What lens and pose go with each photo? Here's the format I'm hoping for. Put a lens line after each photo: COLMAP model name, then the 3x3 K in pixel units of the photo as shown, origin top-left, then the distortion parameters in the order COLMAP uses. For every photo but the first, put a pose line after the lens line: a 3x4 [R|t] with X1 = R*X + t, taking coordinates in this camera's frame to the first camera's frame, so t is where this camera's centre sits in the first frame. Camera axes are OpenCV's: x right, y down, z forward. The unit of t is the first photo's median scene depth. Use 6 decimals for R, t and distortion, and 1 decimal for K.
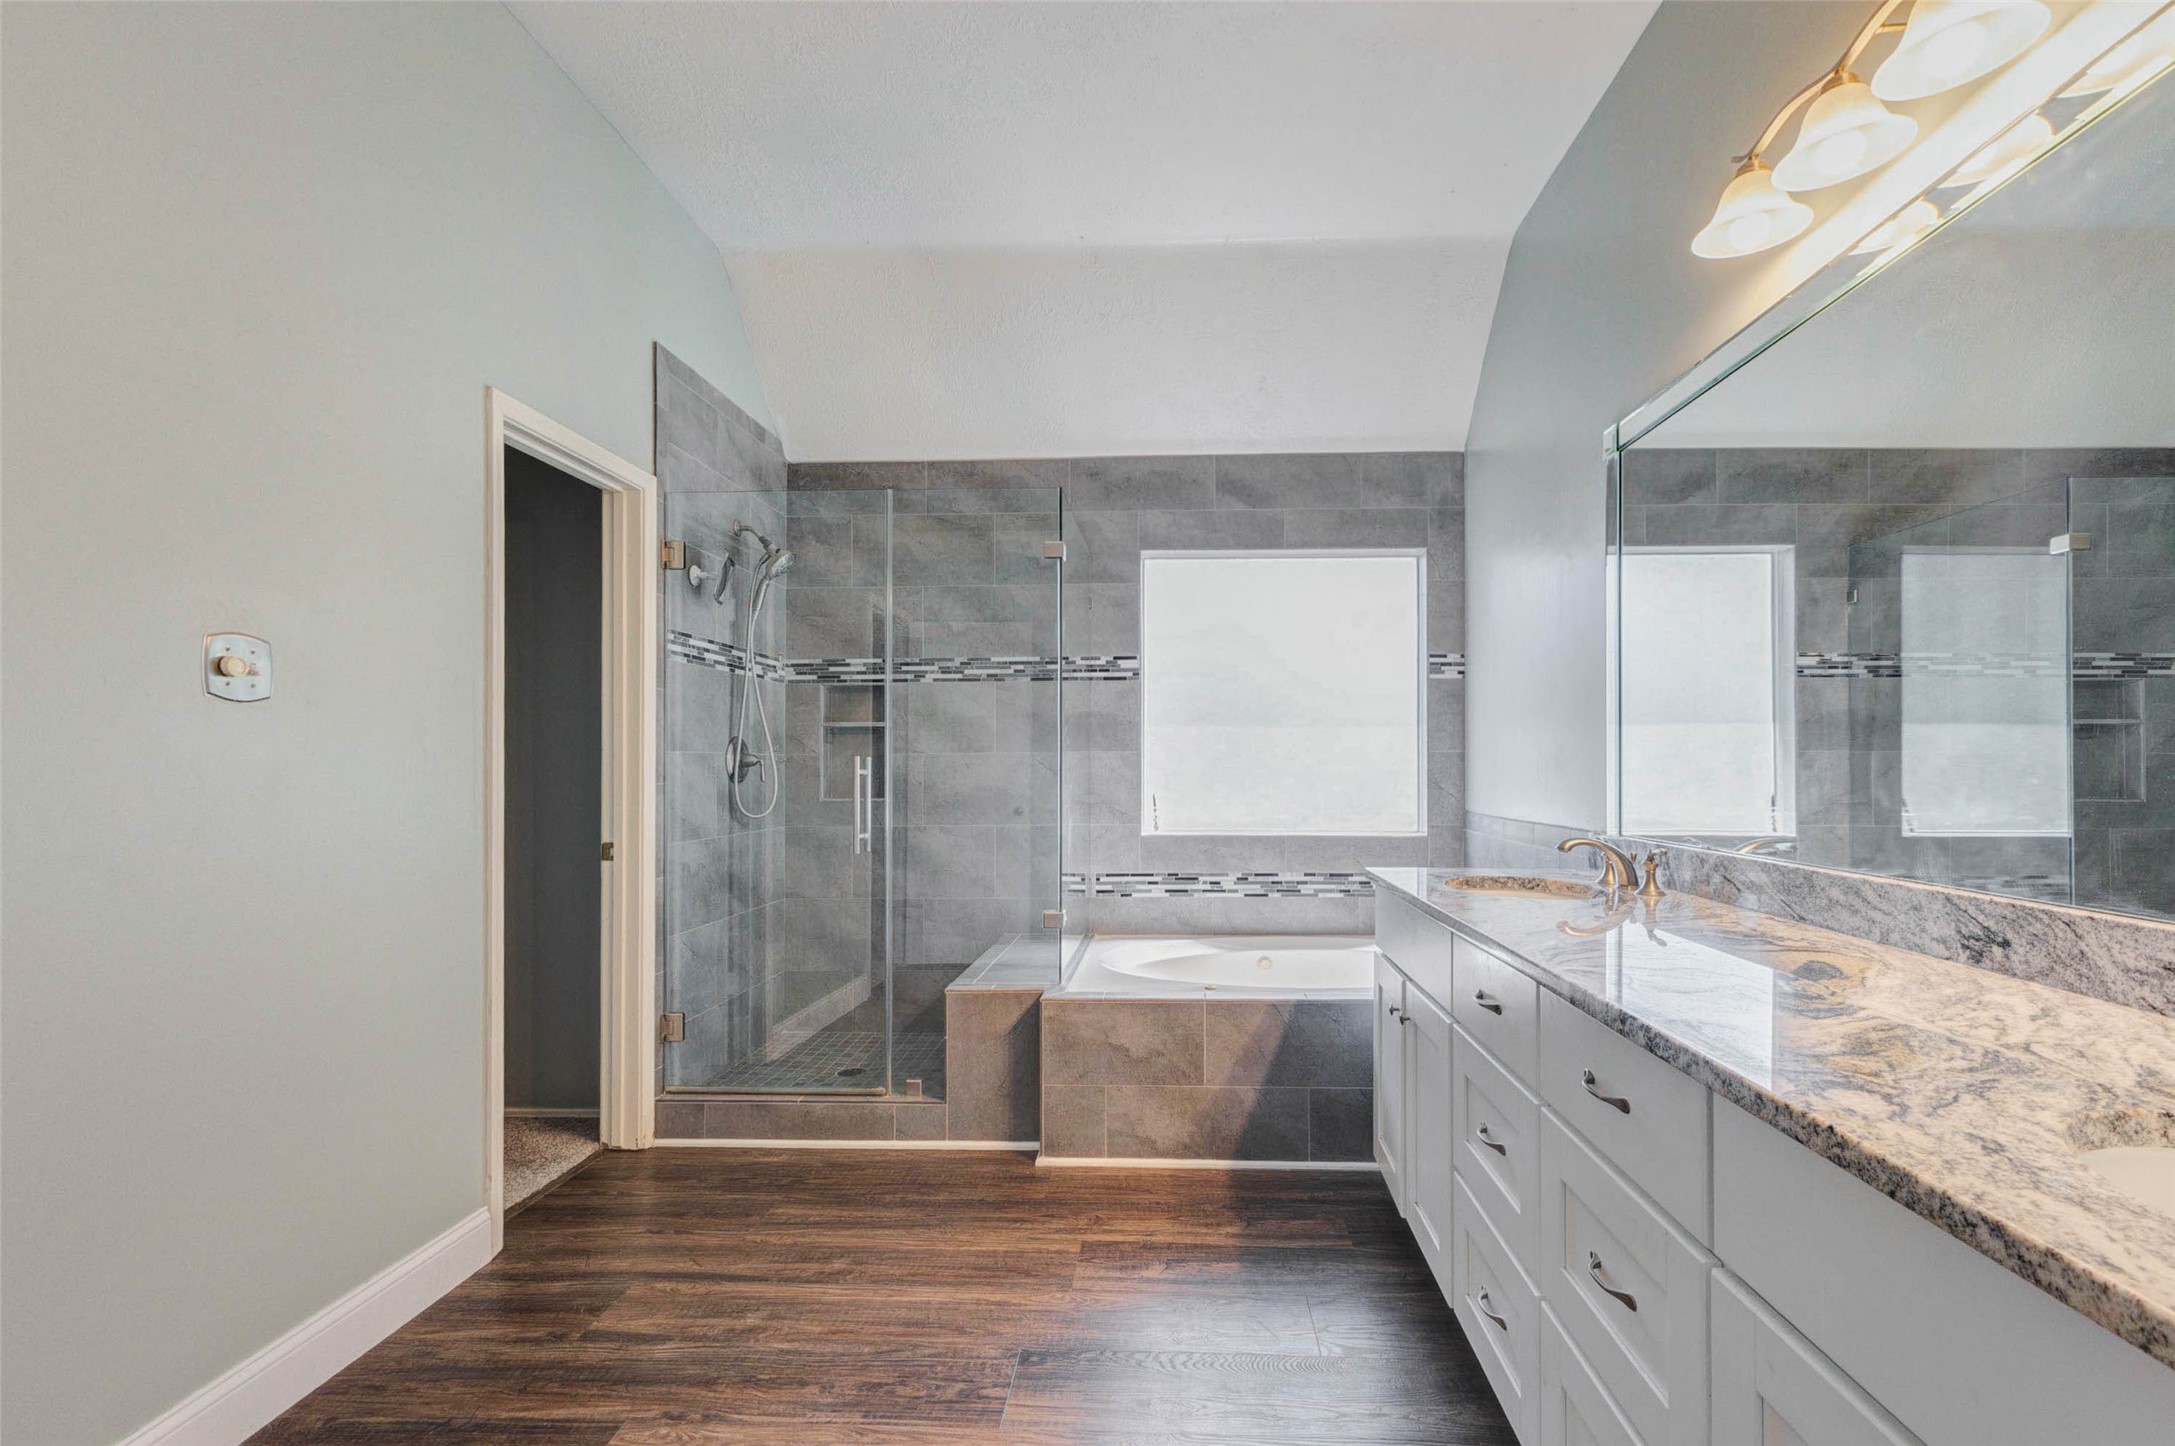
lens RADIAL K [[961.0, 0, 1148.4], [0, 961.0, 753.1], [0, 0, 1]] dist [0.015142, -0.002317]
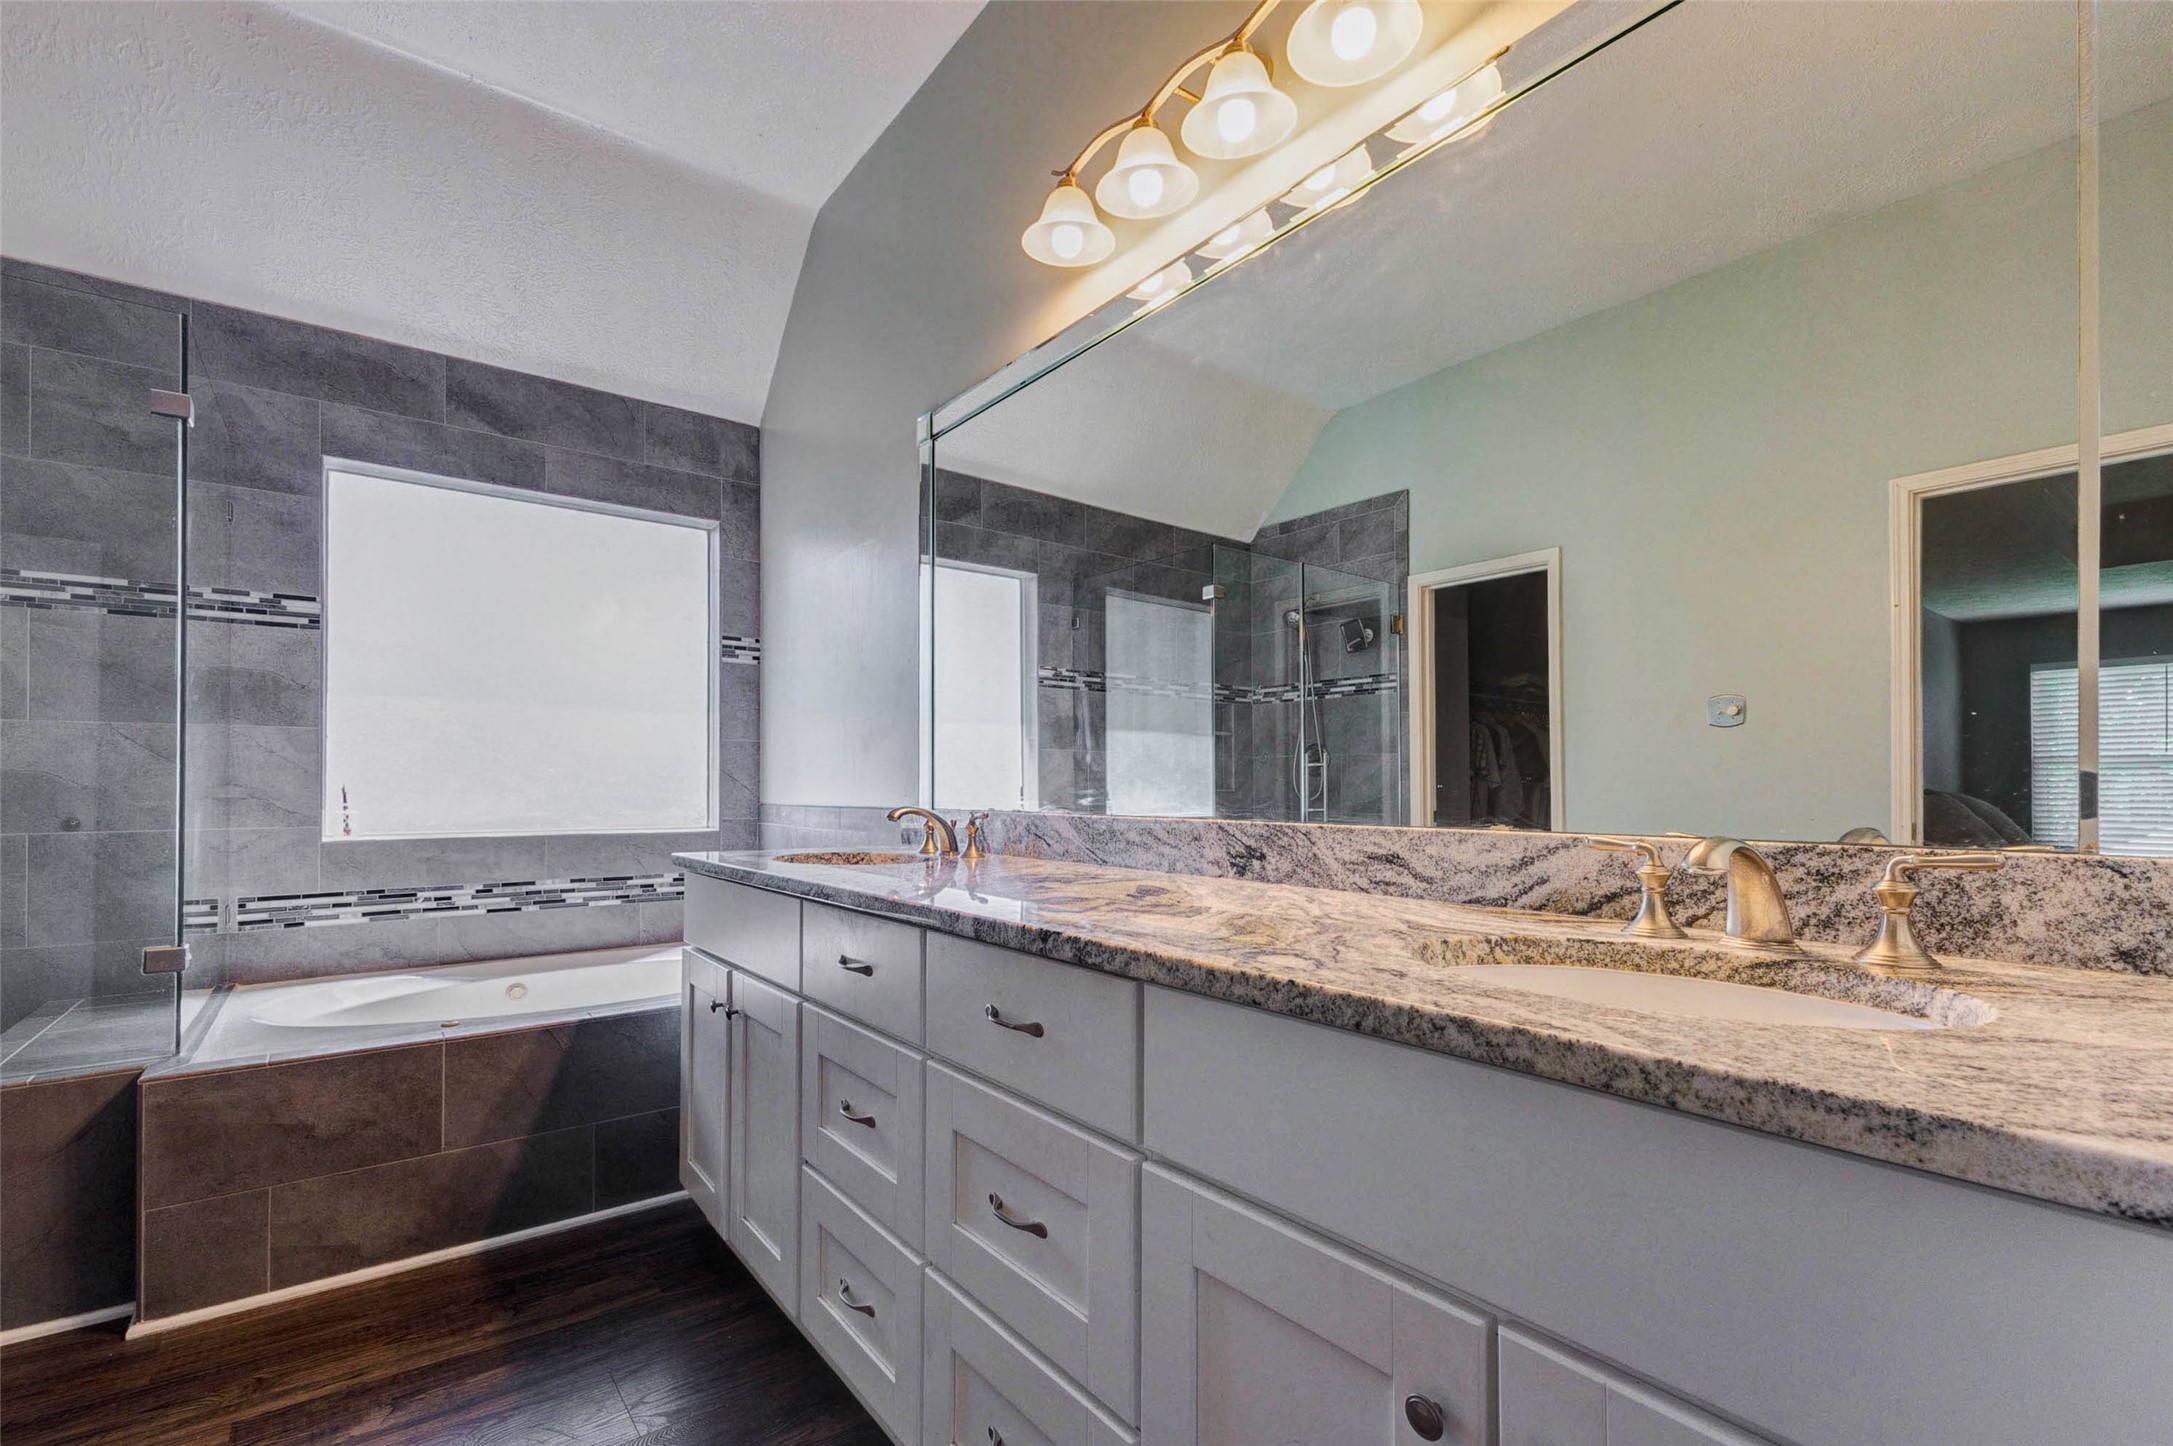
lens RADIAL K [[960.1, 0, 1073.3], [0, 960.1, 773.6], [0, 0, 1]] dist [0.015142, -0.002317]
pose [[0.778655, 0.010503, 0.627364, -0.040522], [-0.008527, 0.999945, -0.006156, 0.053830], [-0.627394, -0.000556, 0.778702, 0.107148]]
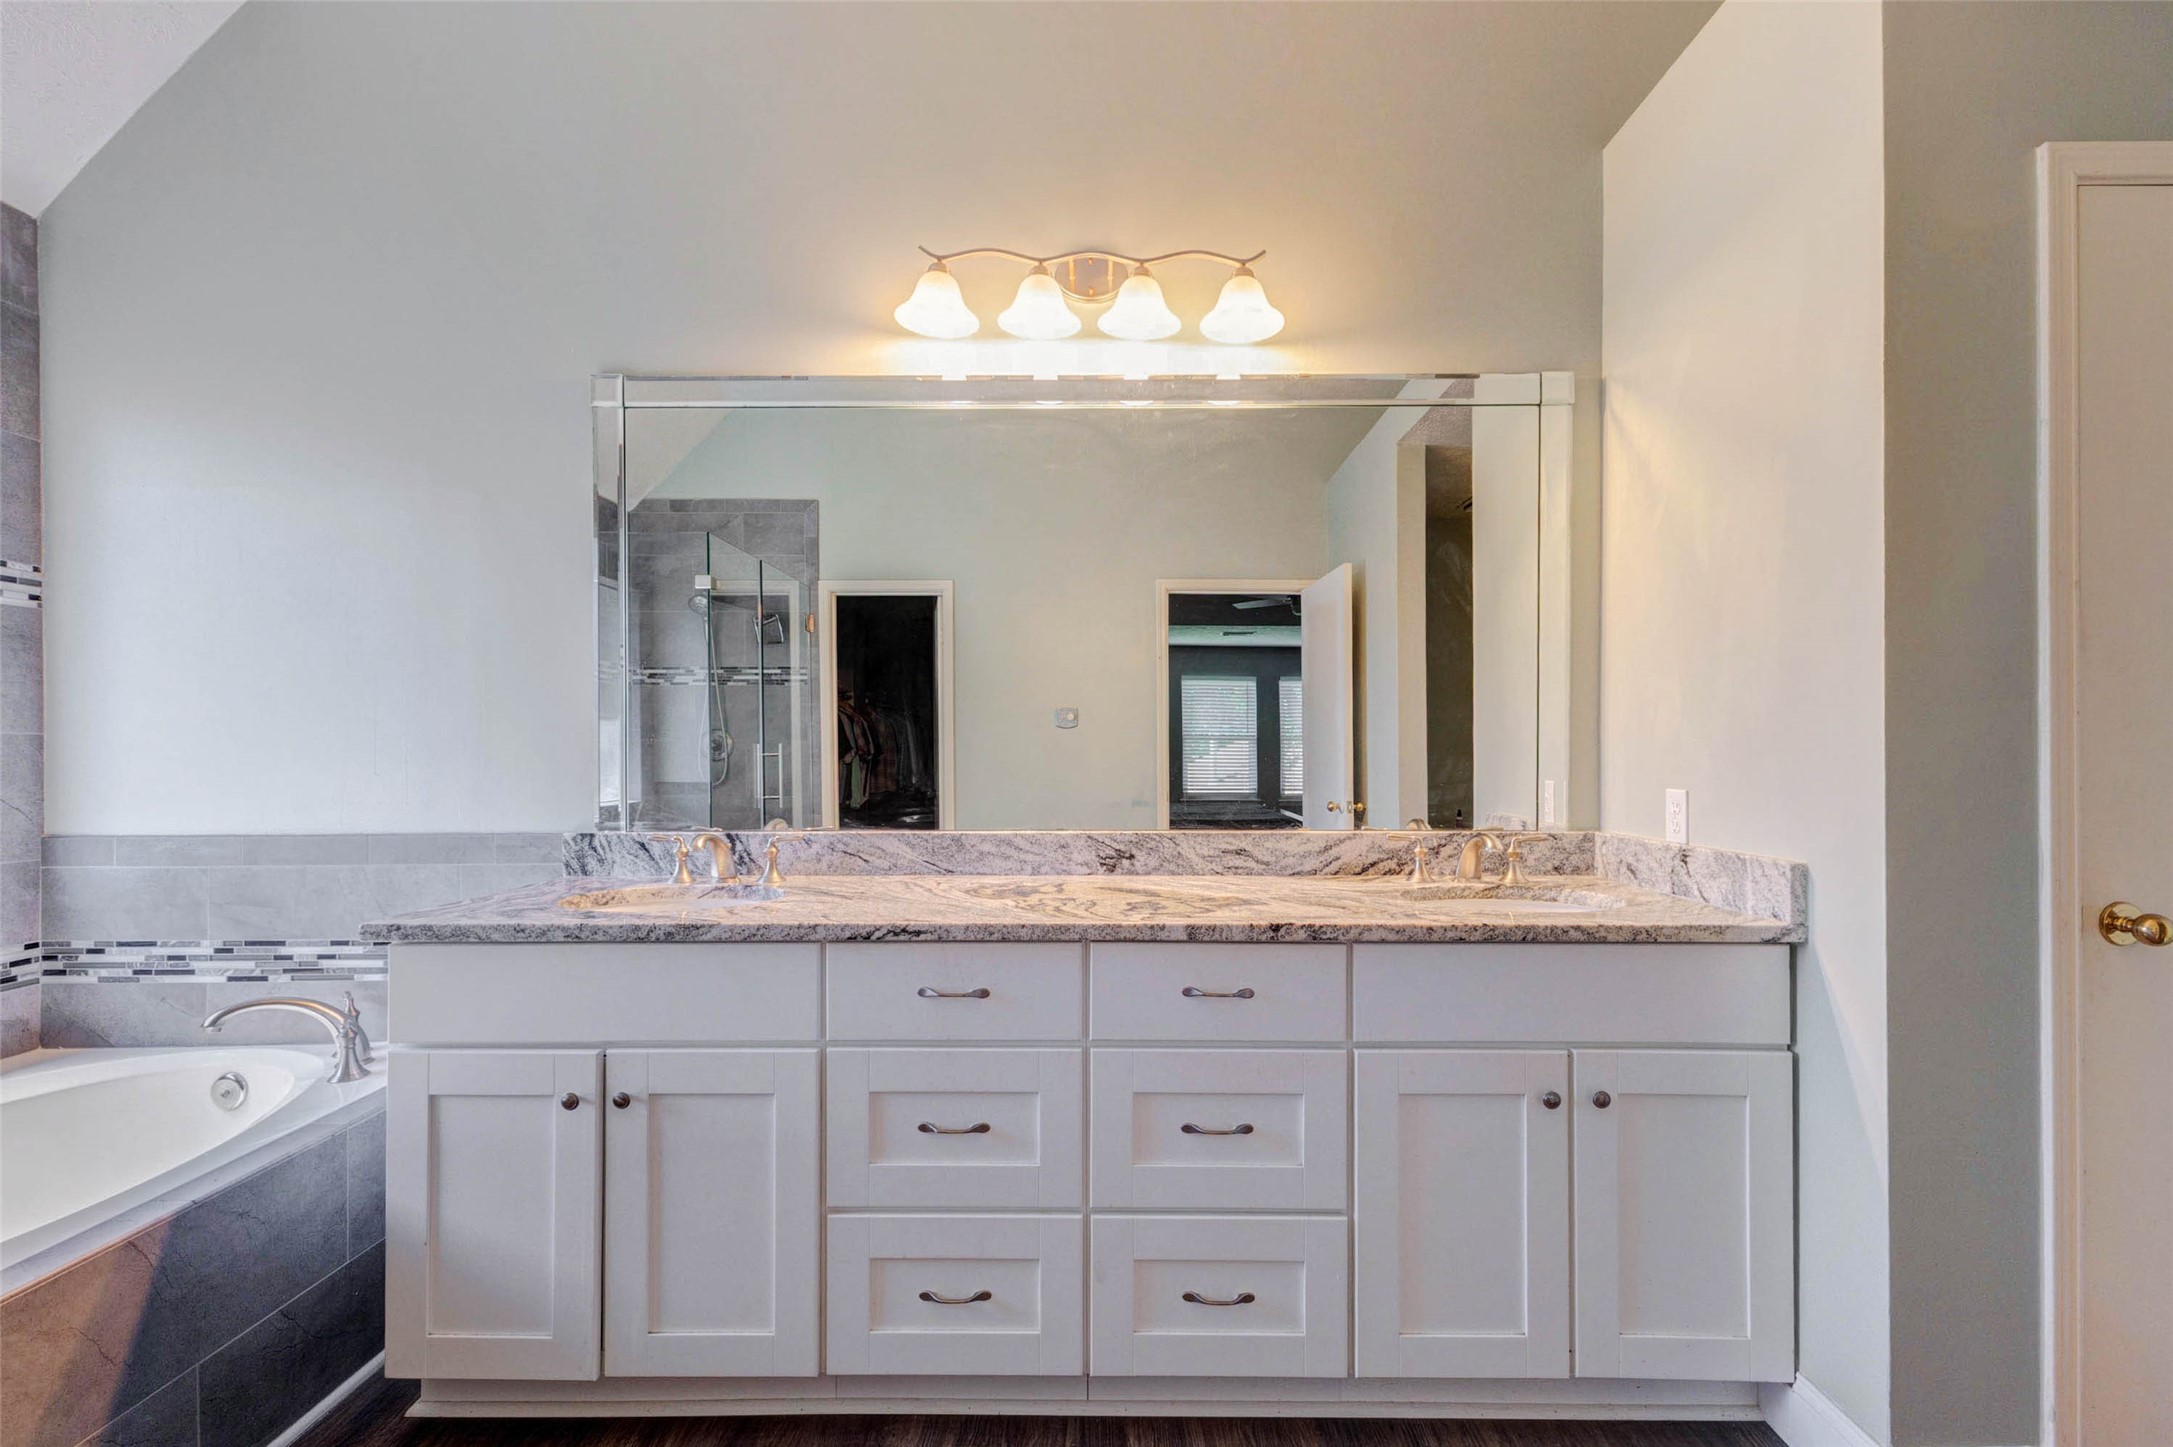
lens RADIAL K [[960.1, 0, 1104.0], [0, 960.1, 740.6], [0, 0, 1]] dist [0.015142, -0.002317]
pose [[-0.012809, 0.006118, 0.999899, -0.433342], [-0.008437, 0.999945, -0.006226, 0.001755], [-0.999882, -0.008516, -0.012757, 0.581190]]
